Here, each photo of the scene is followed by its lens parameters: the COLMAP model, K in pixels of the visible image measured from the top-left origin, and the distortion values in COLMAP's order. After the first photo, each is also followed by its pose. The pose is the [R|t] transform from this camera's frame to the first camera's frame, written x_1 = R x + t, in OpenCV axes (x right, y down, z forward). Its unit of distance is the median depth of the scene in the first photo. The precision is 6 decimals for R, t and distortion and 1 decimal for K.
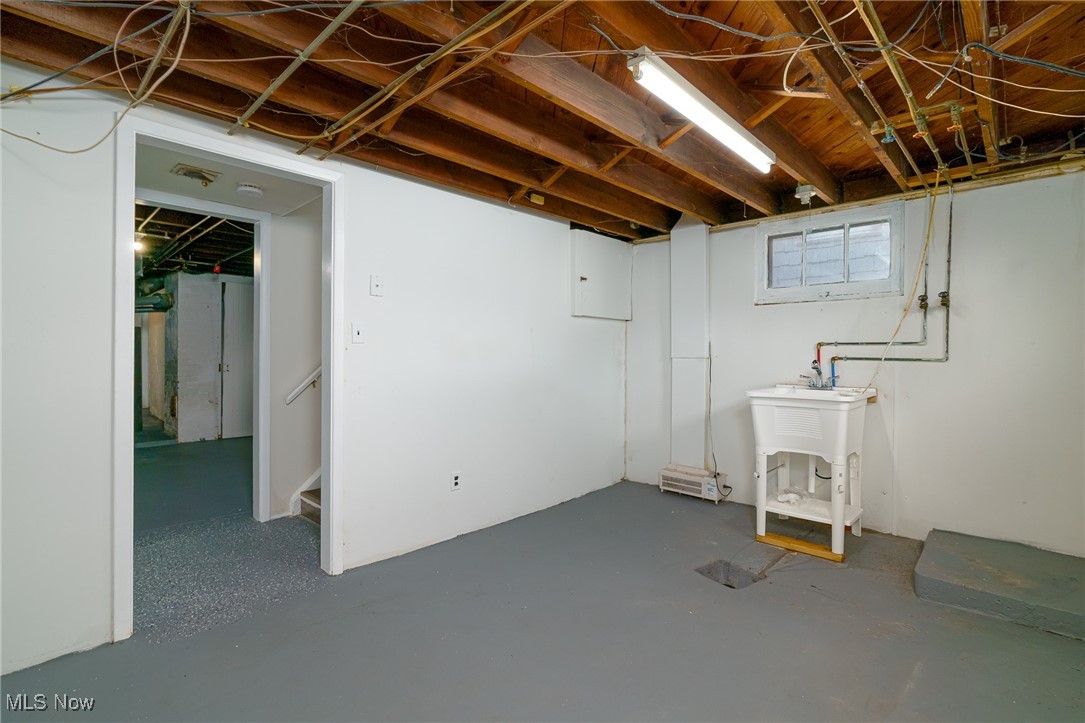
lens RADIAL K [[514.2, 0, 542.5], [0, 514.2, 361.5], [0, 0, 1]] dist [-0.001114, 0.000342]
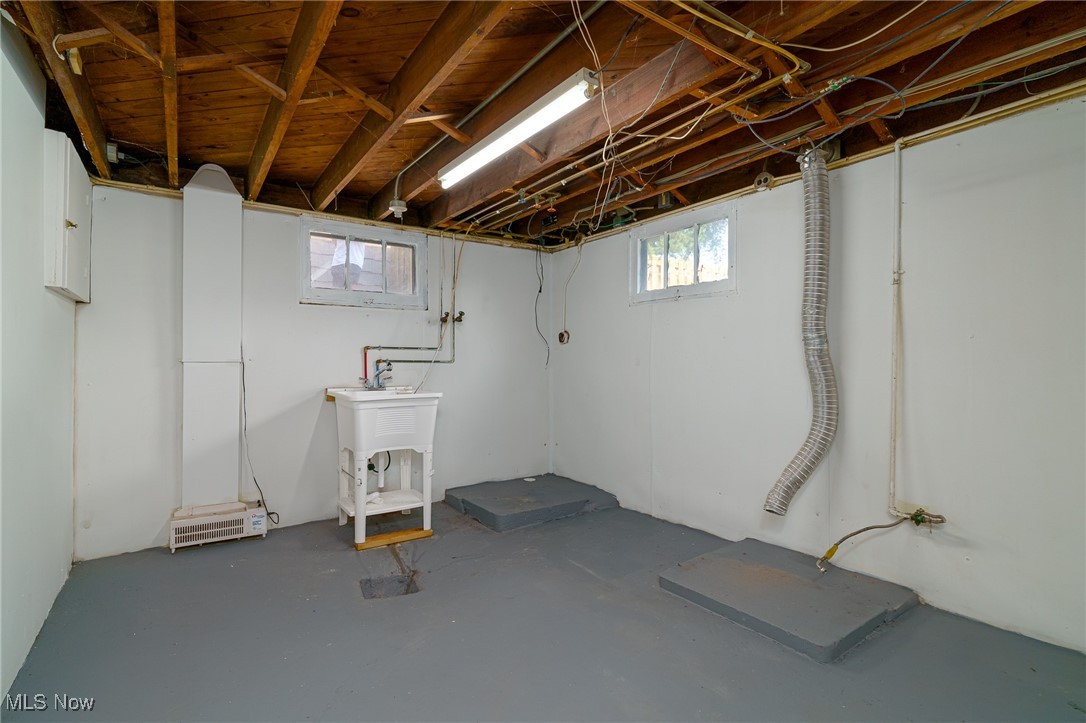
lens RADIAL K [[514.7, 0, 543.0], [0, 514.7, 361.5], [0, 0, 1]] dist [-0.001114, 0.000342]
pose [[0.198277, -0.009858, 0.980096, -0.469000], [0.013992, 0.999876, 0.007226, -0.008699], [-0.980046, 0.012281, 0.198391, 0.471370]]
